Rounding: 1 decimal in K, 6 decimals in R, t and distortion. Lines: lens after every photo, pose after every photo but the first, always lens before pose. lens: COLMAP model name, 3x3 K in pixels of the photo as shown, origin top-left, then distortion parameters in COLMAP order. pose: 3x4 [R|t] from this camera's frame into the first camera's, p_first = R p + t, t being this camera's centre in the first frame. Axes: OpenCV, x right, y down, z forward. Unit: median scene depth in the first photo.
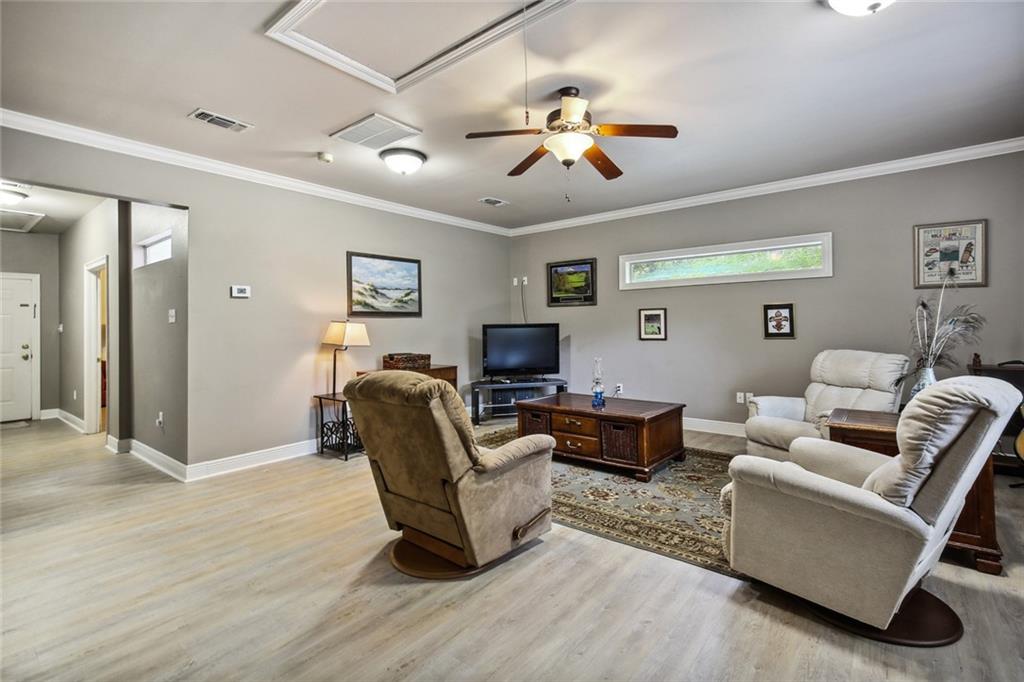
lens RADIAL K [[469.8, 0, 519.4], [0, 469.8, 321.8], [0, 0, 1]] dist [0.005635, -0.001303]
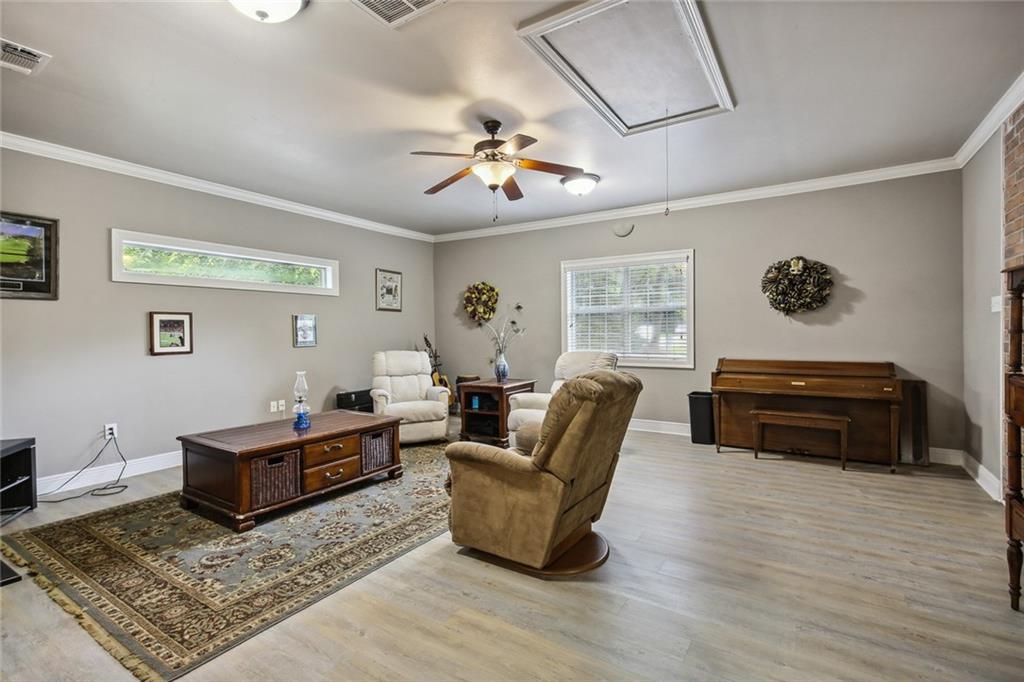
lens RADIAL K [[469.8, 0, 512.4], [0, 469.8, 338.3], [0, 0, 1]] dist [0.005635, -0.001303]
pose [[-0.107511, -0.001119, 0.994203, -0.582294], [0.002261, 0.999997, 0.001370, 0.015213], [-0.994201, 0.002396, -0.107508, 0.601216]]
